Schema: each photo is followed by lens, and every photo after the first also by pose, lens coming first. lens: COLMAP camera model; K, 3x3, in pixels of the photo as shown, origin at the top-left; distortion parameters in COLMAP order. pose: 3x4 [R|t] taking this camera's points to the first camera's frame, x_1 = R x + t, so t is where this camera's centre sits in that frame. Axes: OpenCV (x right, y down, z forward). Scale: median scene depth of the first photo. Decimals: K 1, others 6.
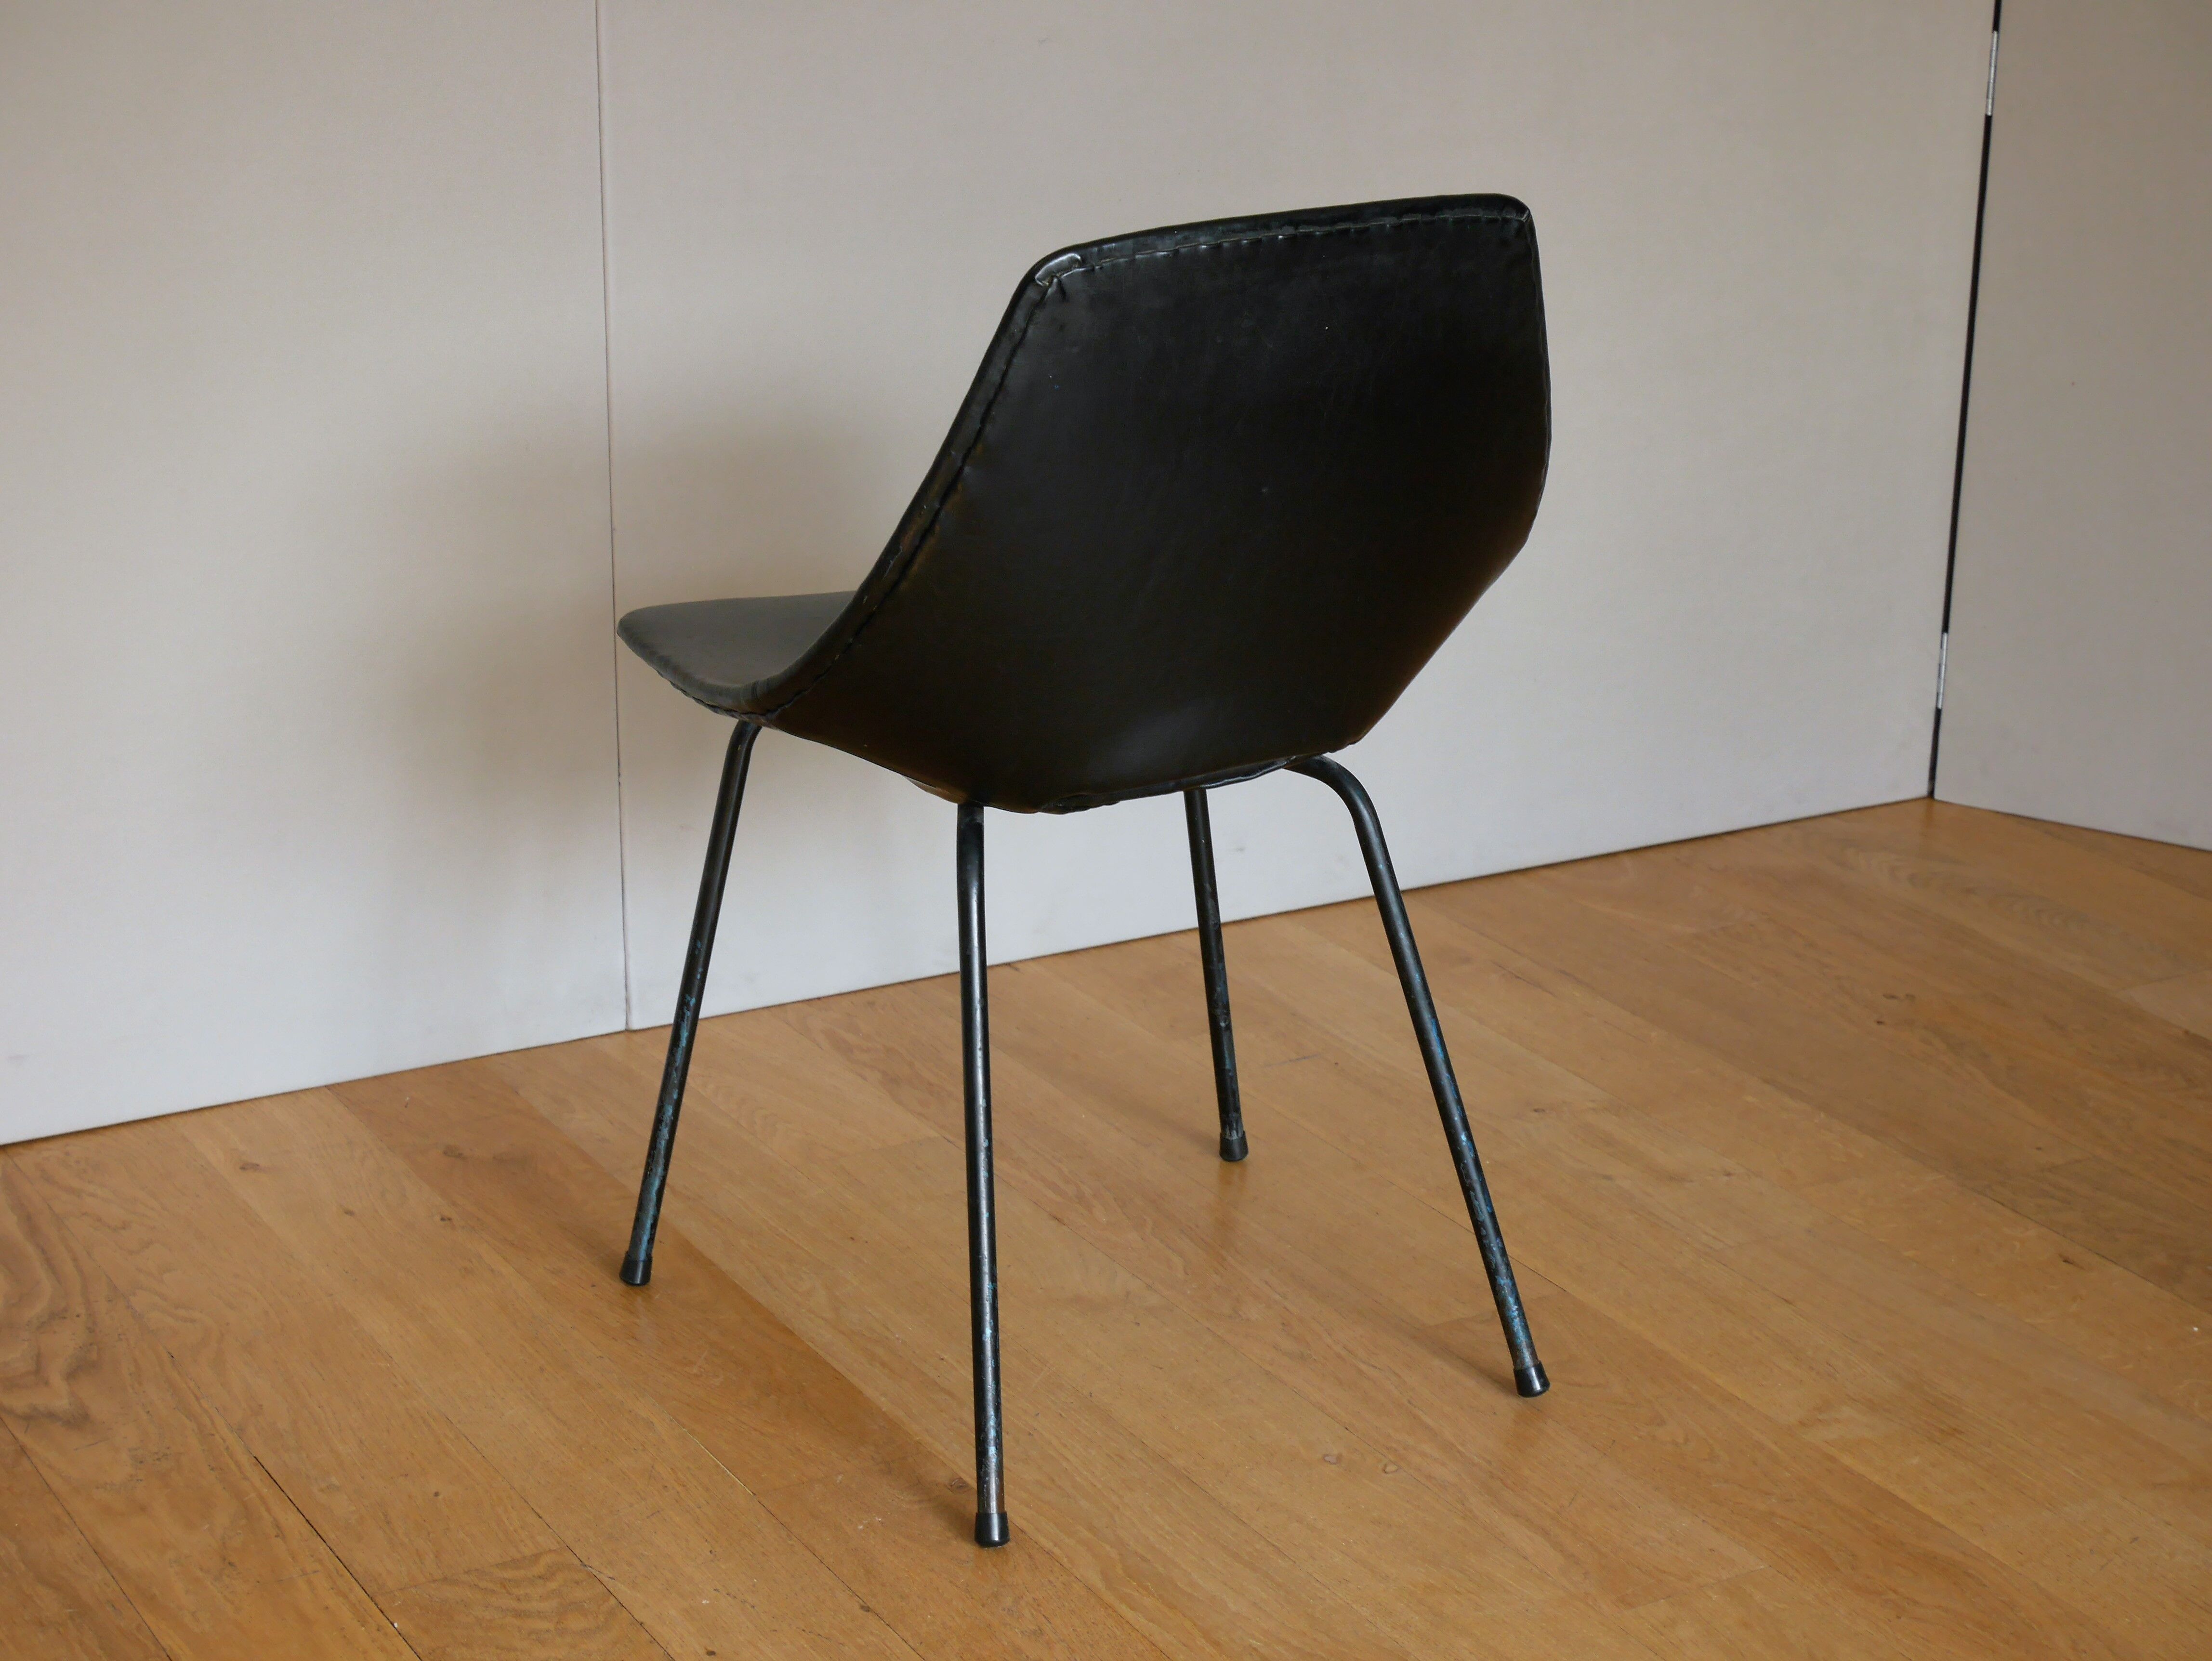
lens RADIAL K [[3983.4, 0, 1103.2], [0, 3983.4, 824.2], [0, 0, 1]] dist [-0.005720, 0.000000]
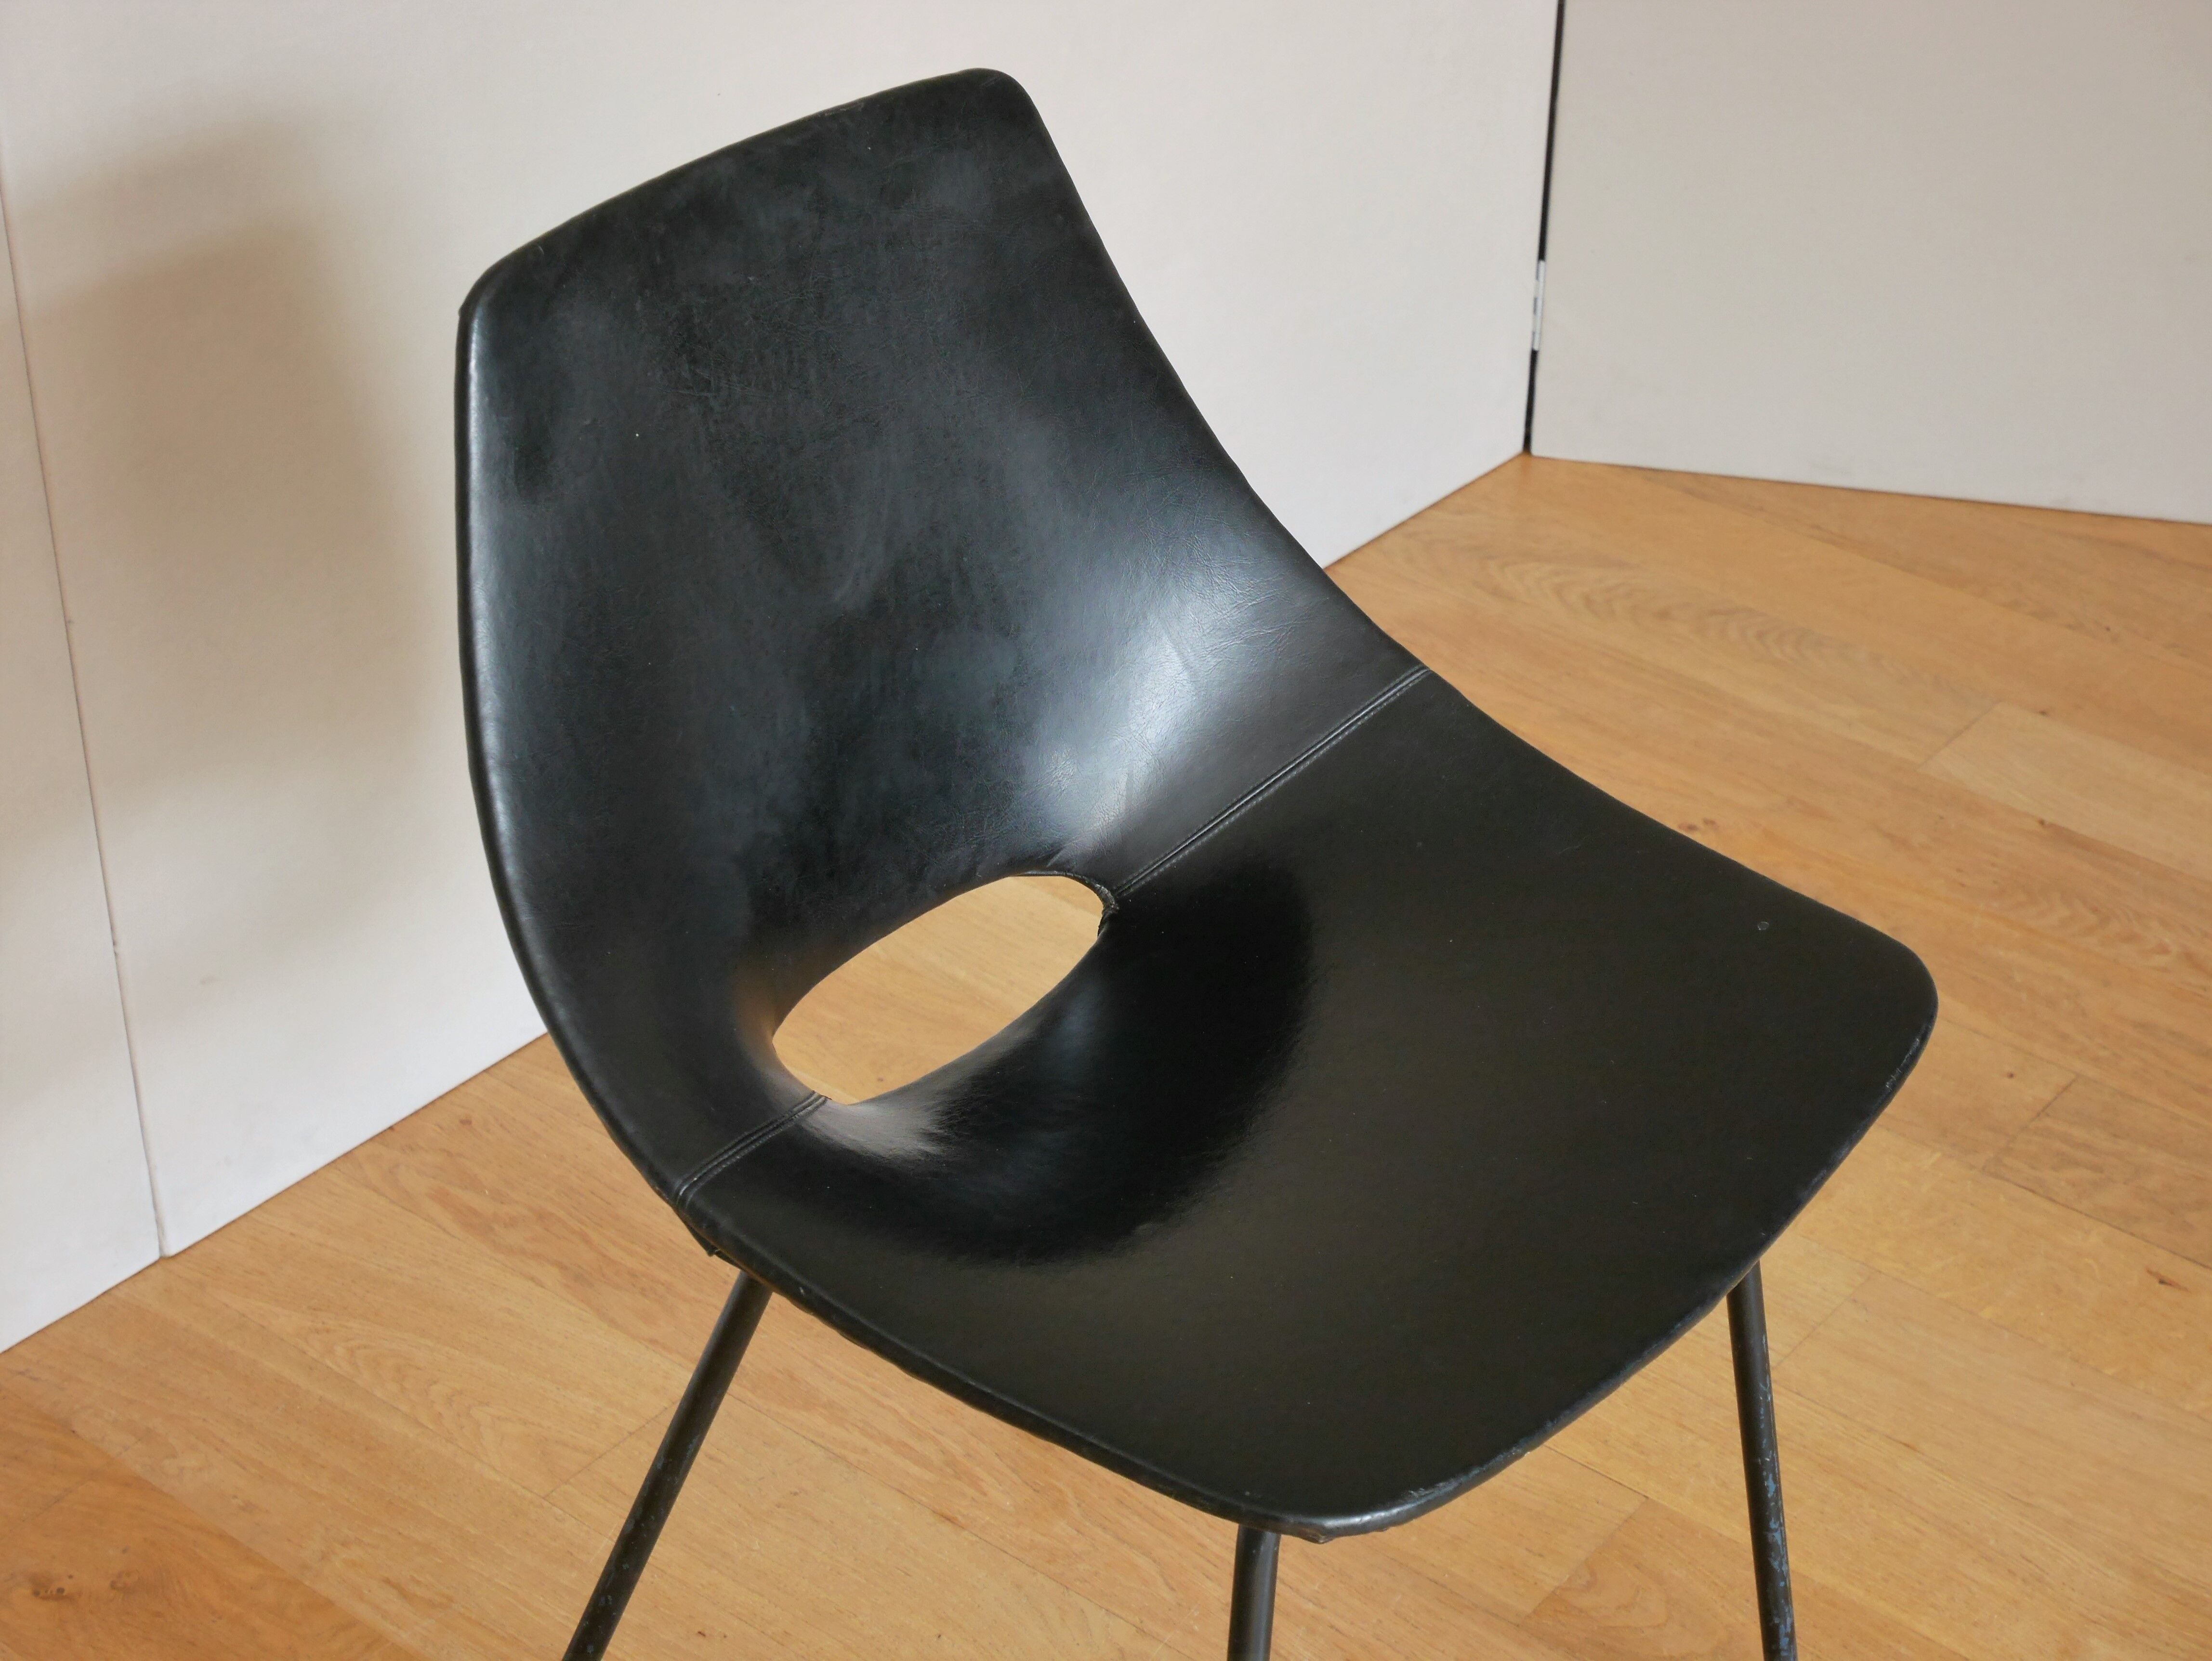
lens RADIAL K [[3983.4, 0, 1102.1], [0, 3983.4, 847.6], [0, 0, 1]] dist [-0.005720, 0.000000]
pose [[0.936040, -0.191457, 0.295250, -0.159353], [0.113020, 0.958151, 0.263010, -0.186656], [-0.333249, -0.212818, 0.918506, 0.312166]]
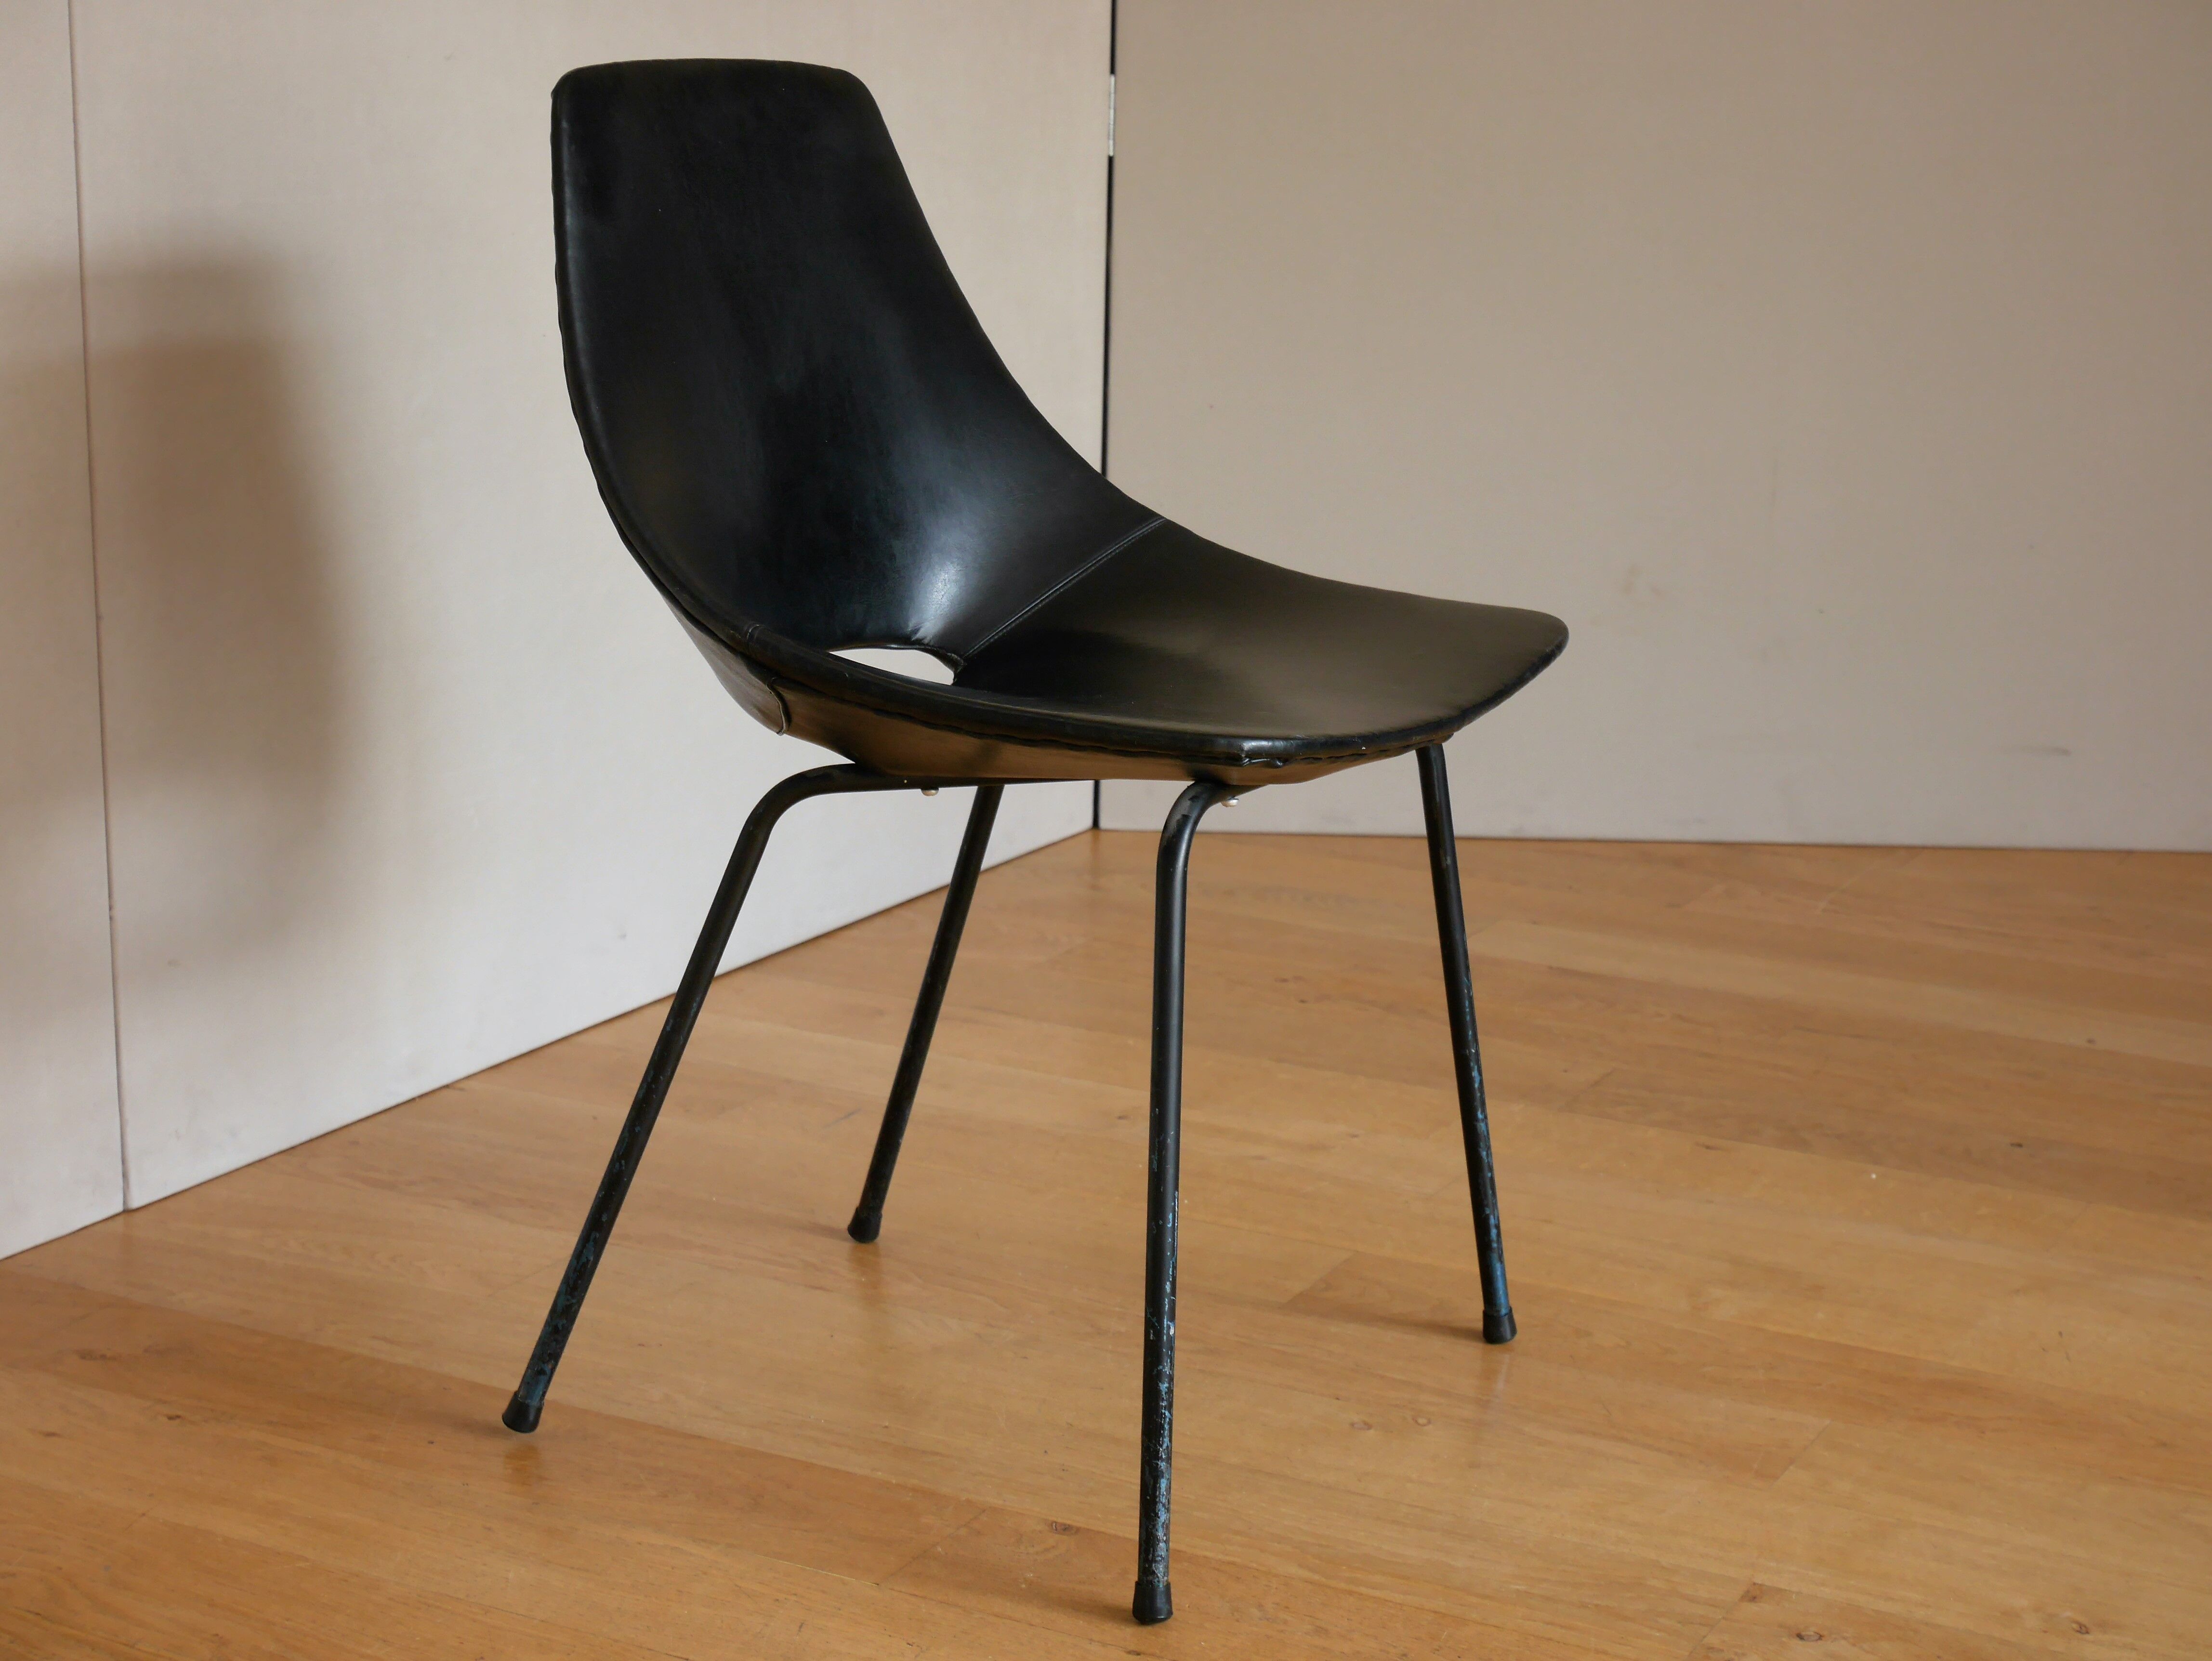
lens RADIAL K [[3838.7, 0, 1111.2], [0, 3838.7, 819.4], [0, 0, 1]] dist [-0.012789, 0.000000]
pose [[0.854513, -0.119201, 0.505568, -0.347433], [0.157475, 0.986956, -0.033464, 0.029980], [-0.494984, 0.108210, 0.862138, 0.177704]]
